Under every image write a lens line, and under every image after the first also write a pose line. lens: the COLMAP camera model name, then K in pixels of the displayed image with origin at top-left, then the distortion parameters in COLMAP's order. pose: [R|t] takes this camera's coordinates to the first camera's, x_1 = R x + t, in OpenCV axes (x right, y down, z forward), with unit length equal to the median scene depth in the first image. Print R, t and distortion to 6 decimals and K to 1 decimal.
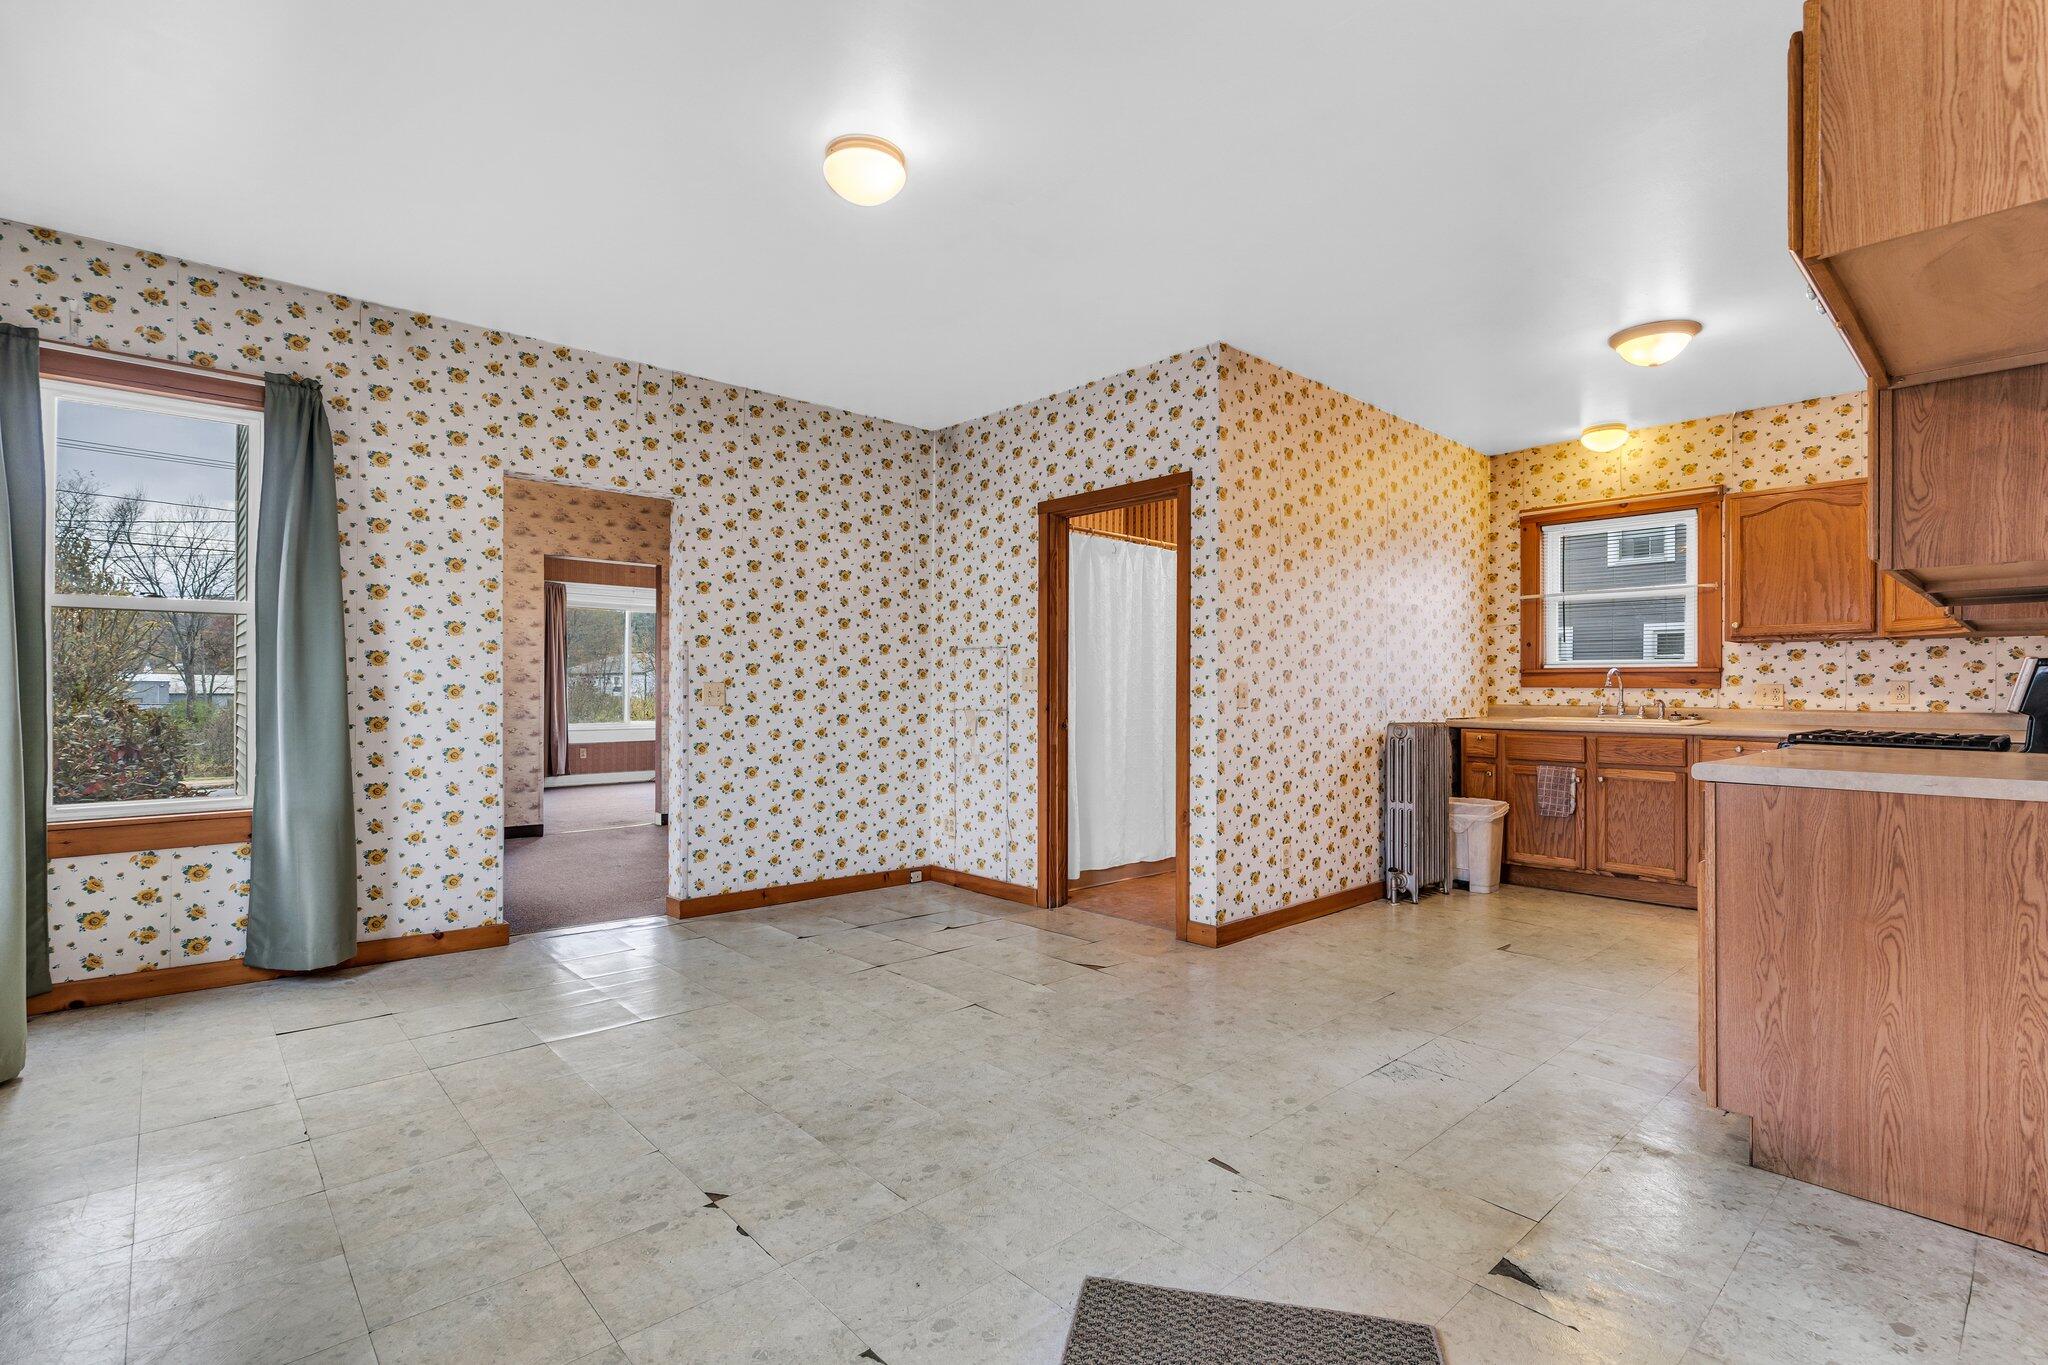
lens RADIAL K [[958.7, 0, 1021.9], [0, 958.7, 684.1], [0, 0, 1]] dist [-0.007285, 0.003658]
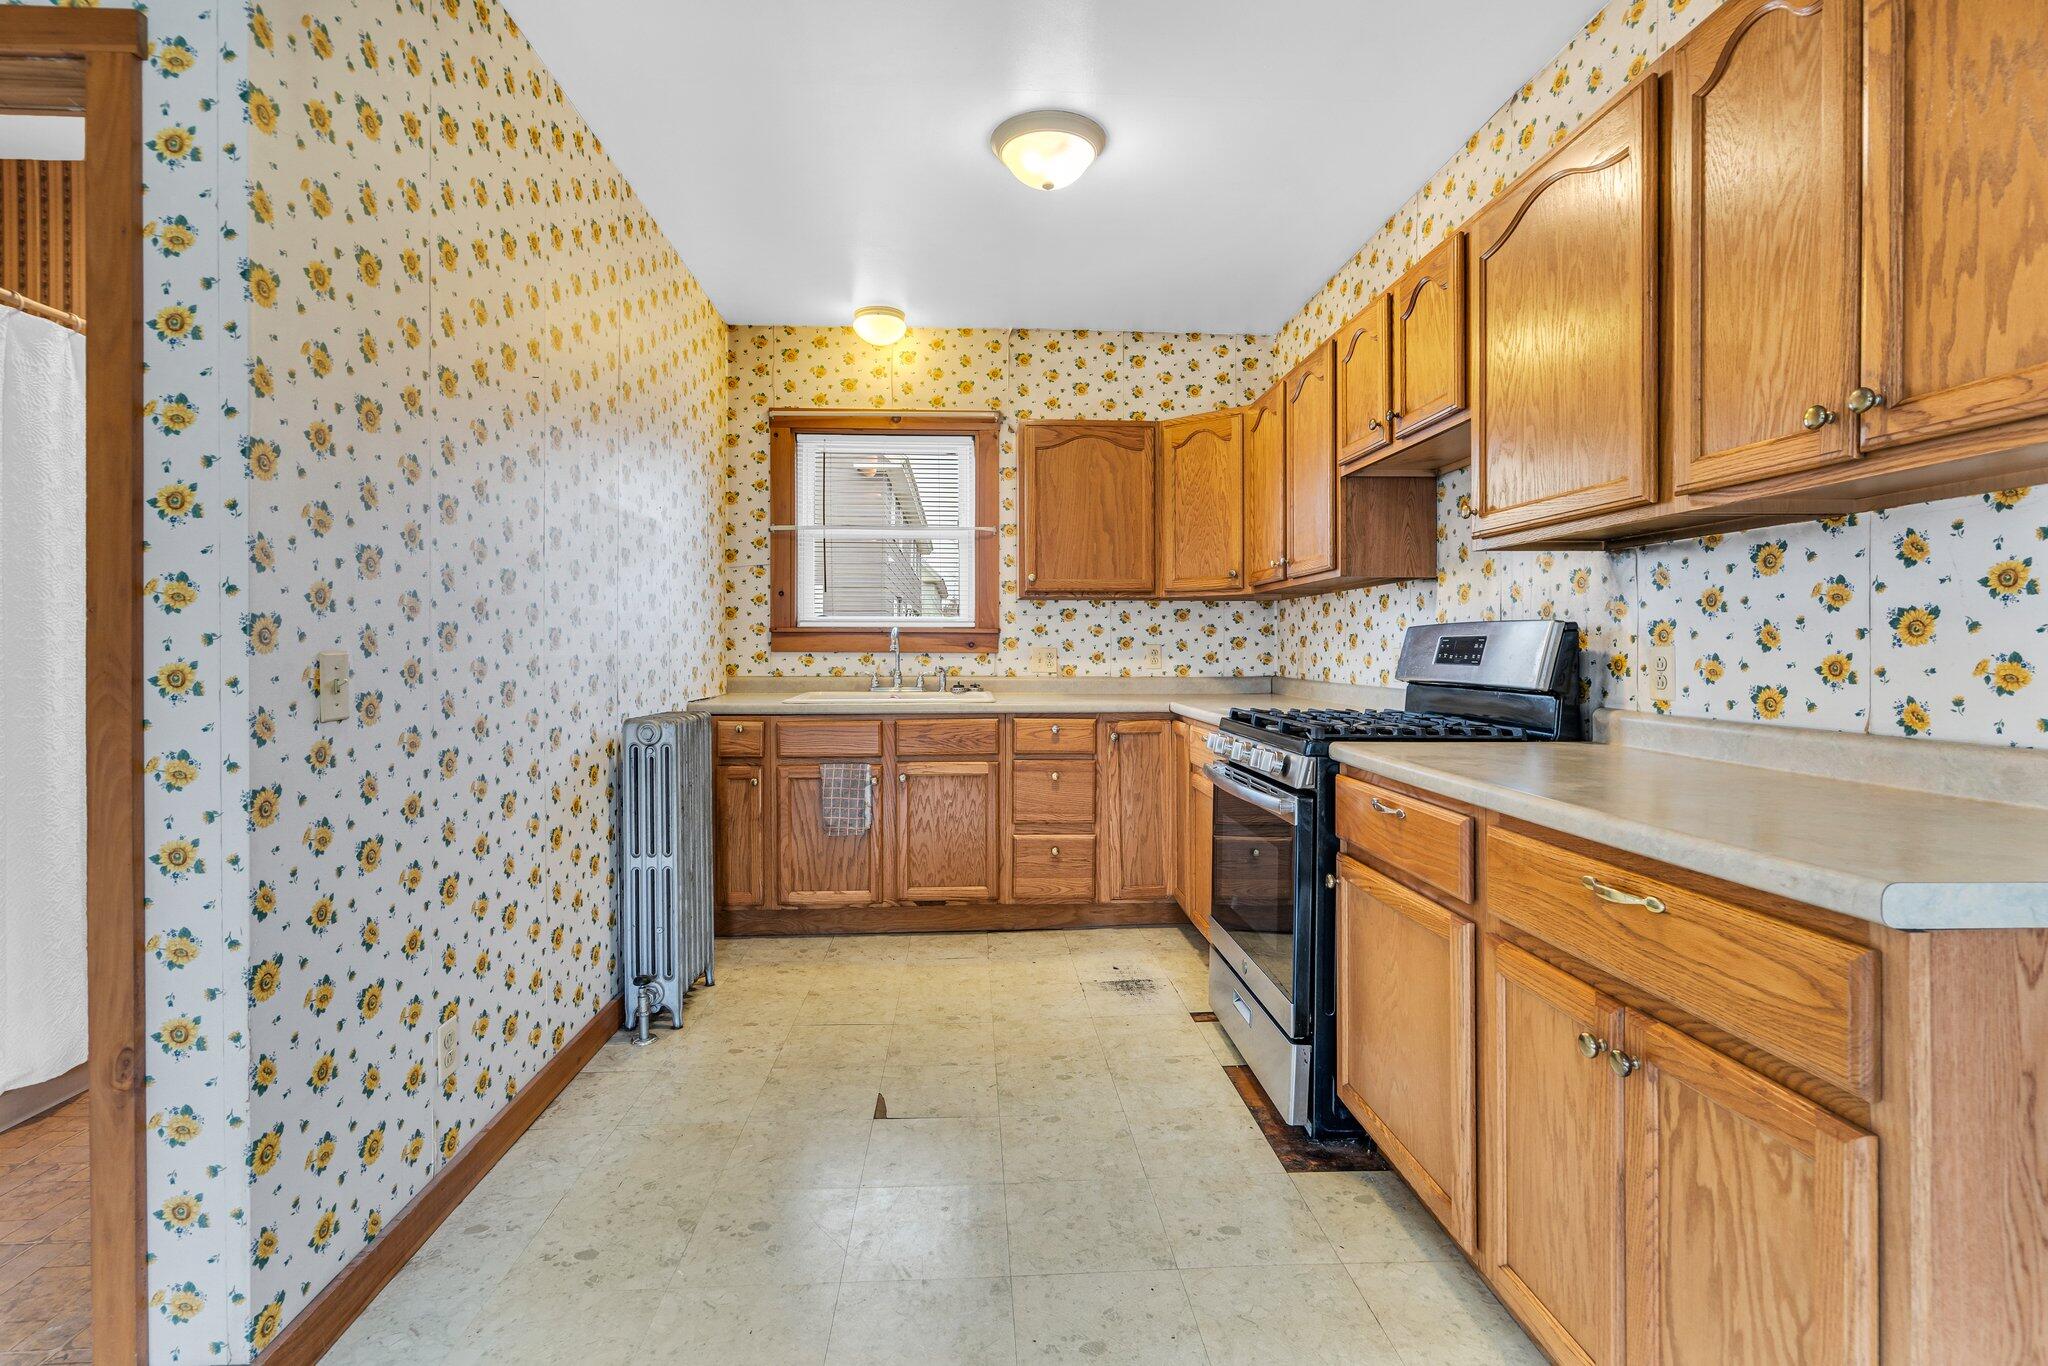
lens RADIAL K [[958.7, 0, 1030.3], [0, 958.7, 654.3], [0, 0, 1]] dist [-0.007285, 0.003658]
pose [[0.626754, -0.009183, 0.779163, 0.092606], [-0.001018, 0.999920, 0.012604, -0.005176], [-0.779217, -0.008693, 0.626694, 0.464596]]
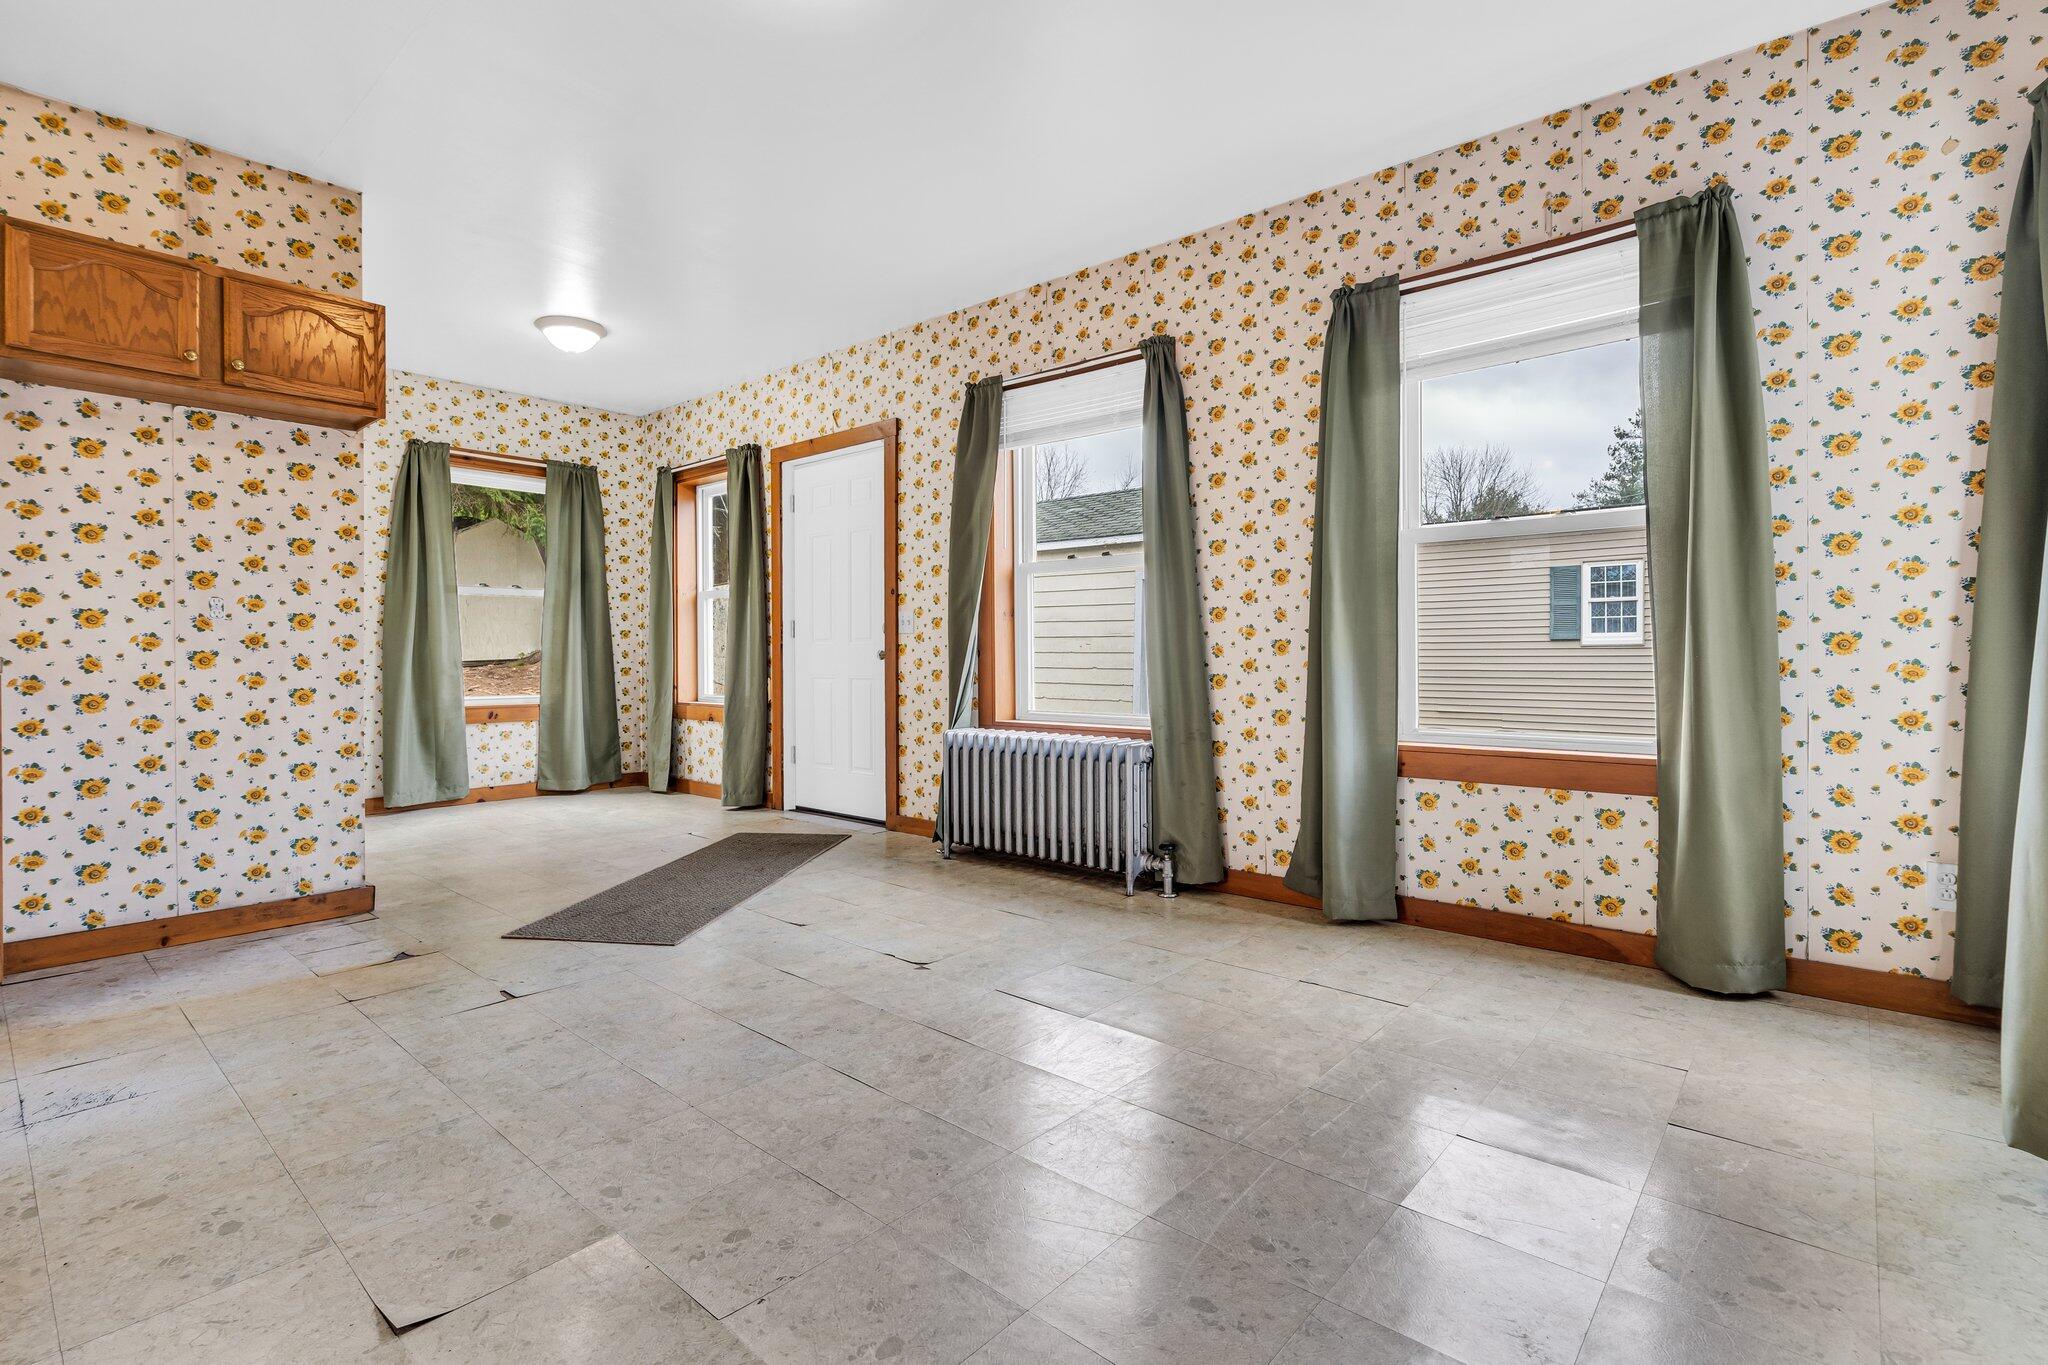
lens RADIAL K [[958.7, 0, 1018.4], [0, 958.7, 670.0], [0, 0, 1]] dist [-0.007285, 0.003658]
pose [[-0.994001, 0.000002, -0.109371, -0.125524], [-0.001098, 0.999949, 0.009994, 0.038509], [0.109366, 0.010054, -0.993951, 0.970878]]
